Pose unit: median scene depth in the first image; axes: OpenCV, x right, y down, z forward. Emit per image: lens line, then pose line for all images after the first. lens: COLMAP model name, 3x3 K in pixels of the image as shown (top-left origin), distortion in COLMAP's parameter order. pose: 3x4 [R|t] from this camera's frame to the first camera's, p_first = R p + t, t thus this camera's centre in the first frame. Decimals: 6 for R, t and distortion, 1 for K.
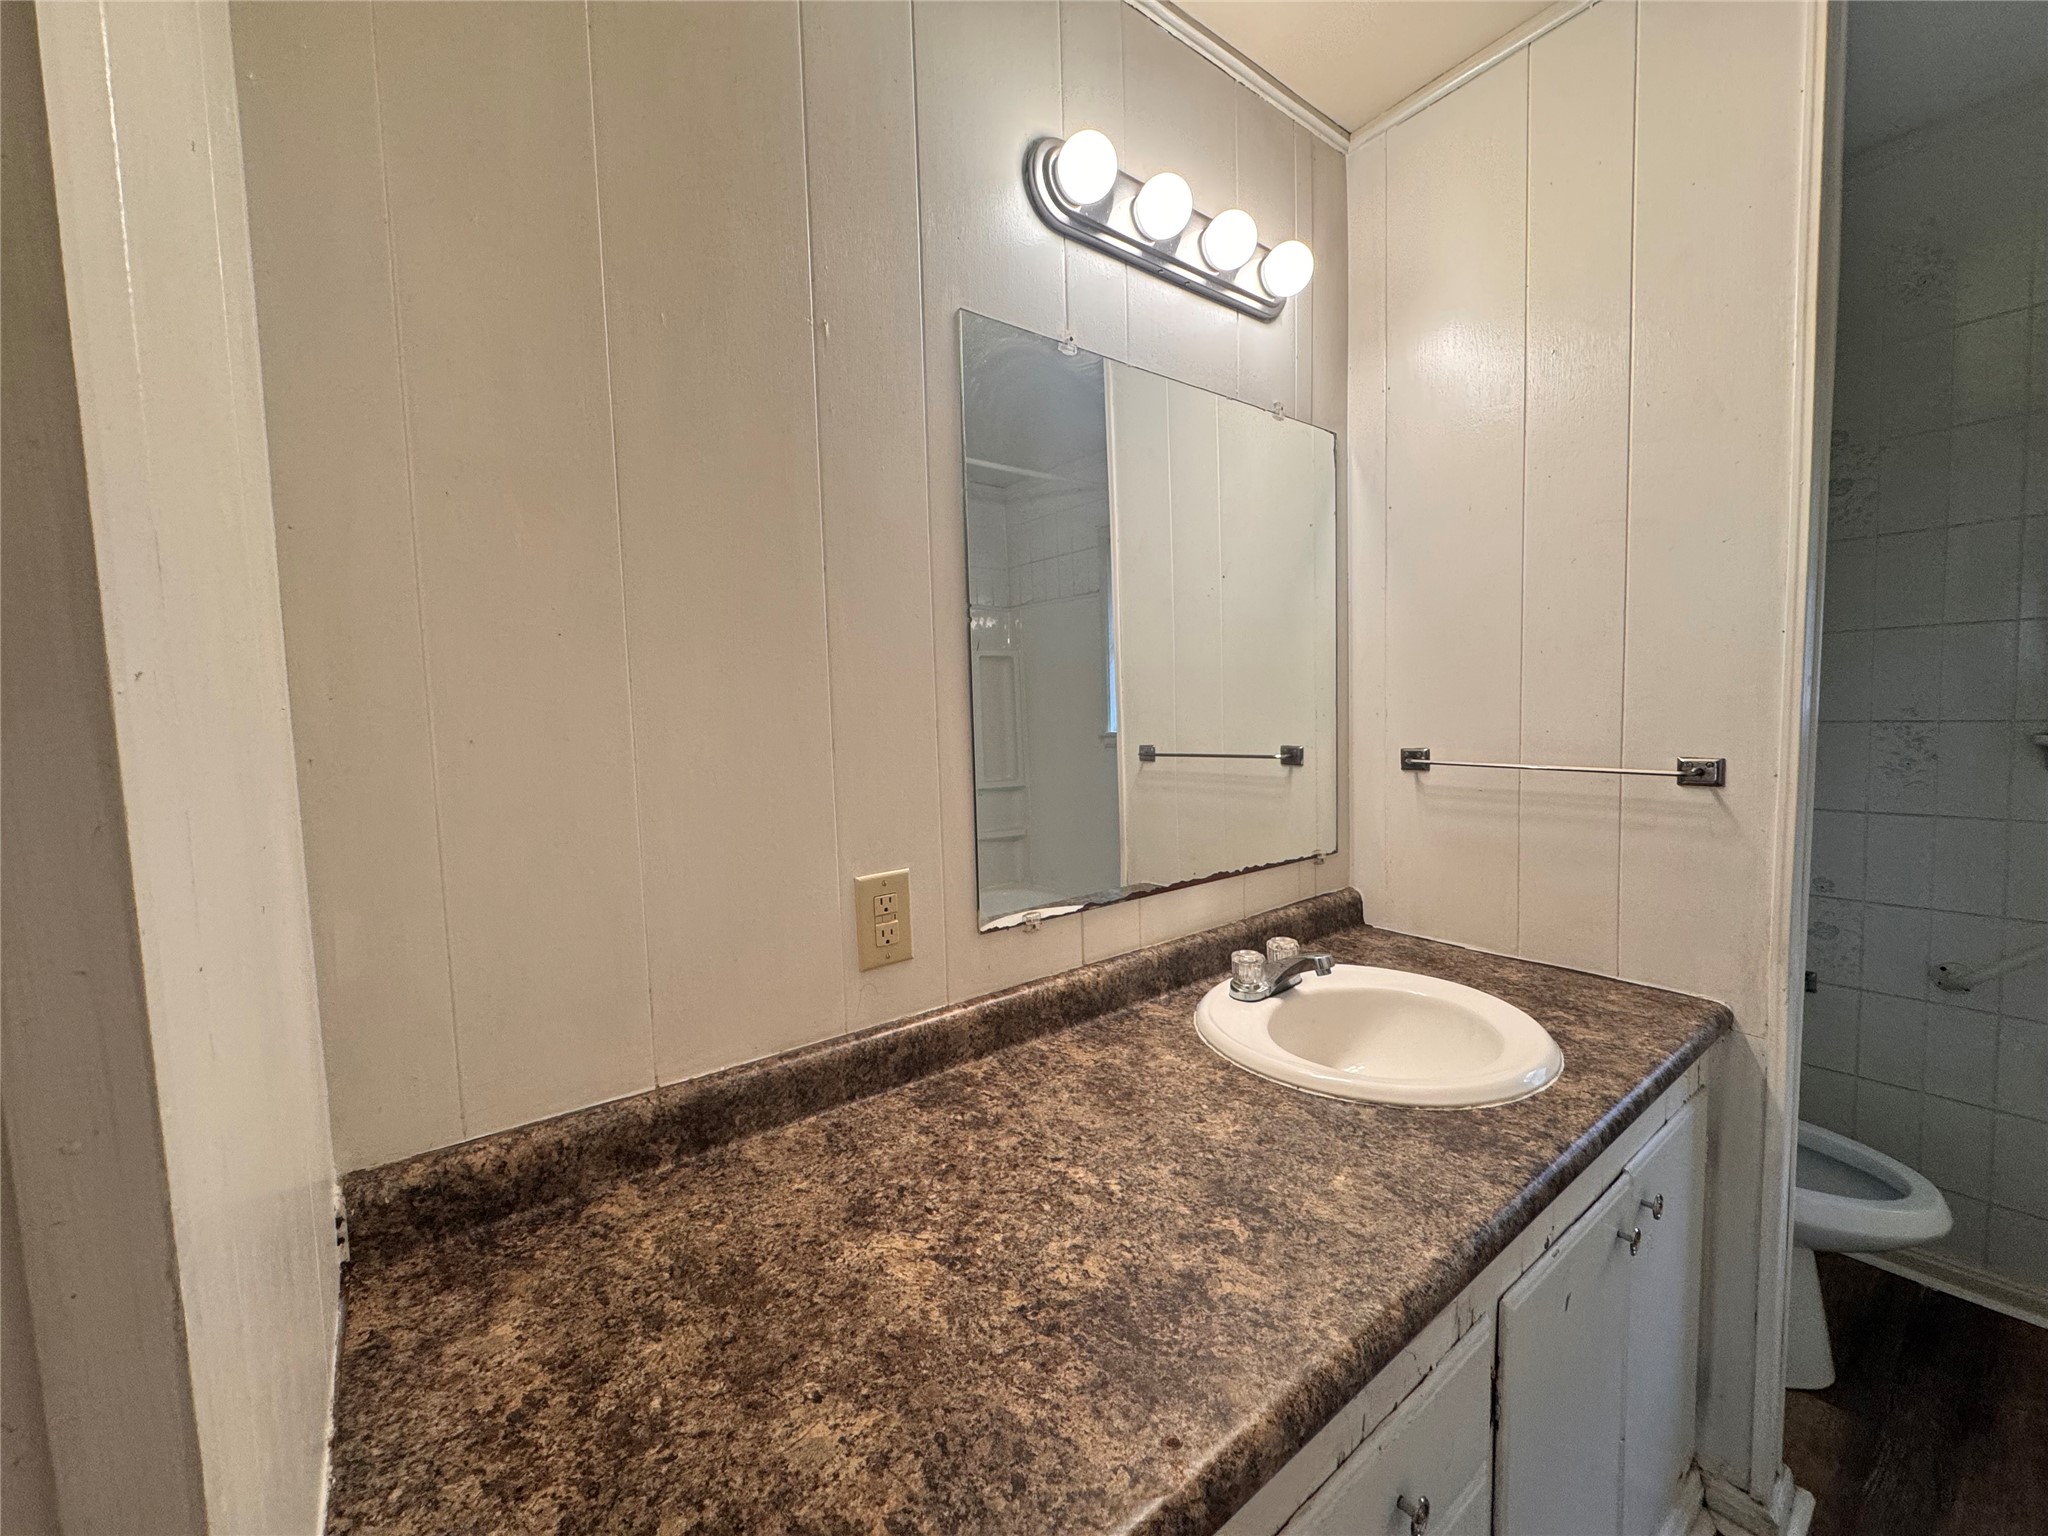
lens RADIAL K [[805.0, 0, 1024.0], [0, 805.0, 768.0], [0, 0, 1]] dist [-0.000462, -0.000136]
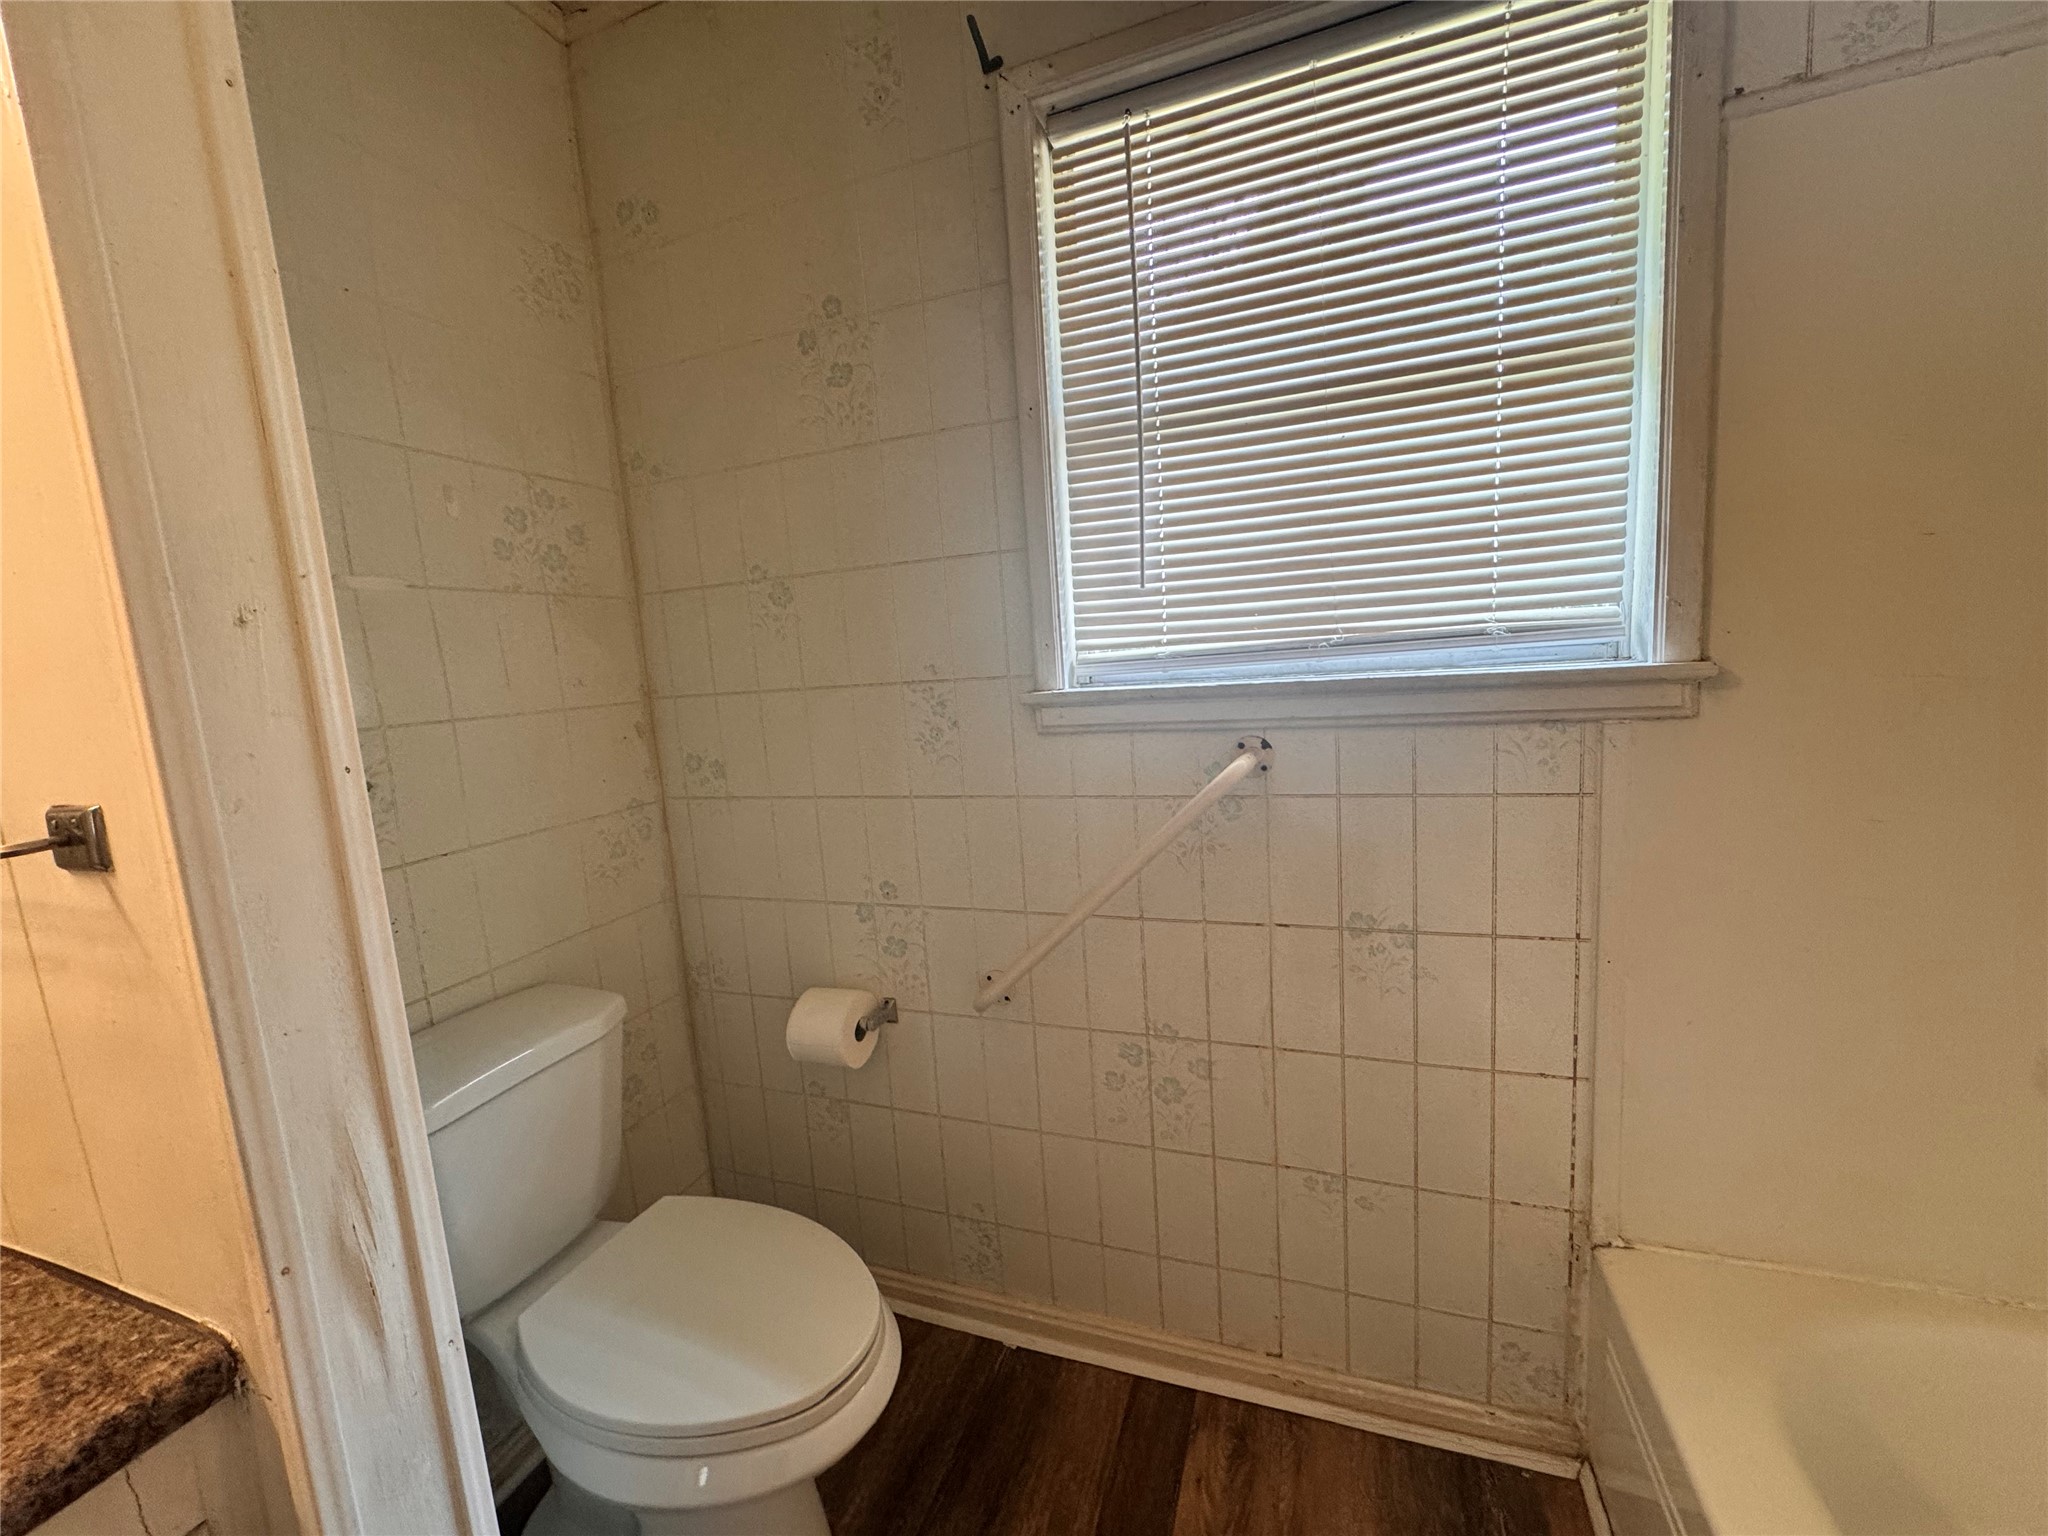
lens RADIAL K [[805.0, 0, 1024.0], [0, 805.0, 768.0], [0, 0, 1]] dist [-0.000462, -0.000136]
pose [[0.846373, -0.099214, 0.523268, 0.758094], [0.080582, 0.995040, 0.058324, -0.011650], [-0.526459, -0.007197, 0.850170, 0.275614]]
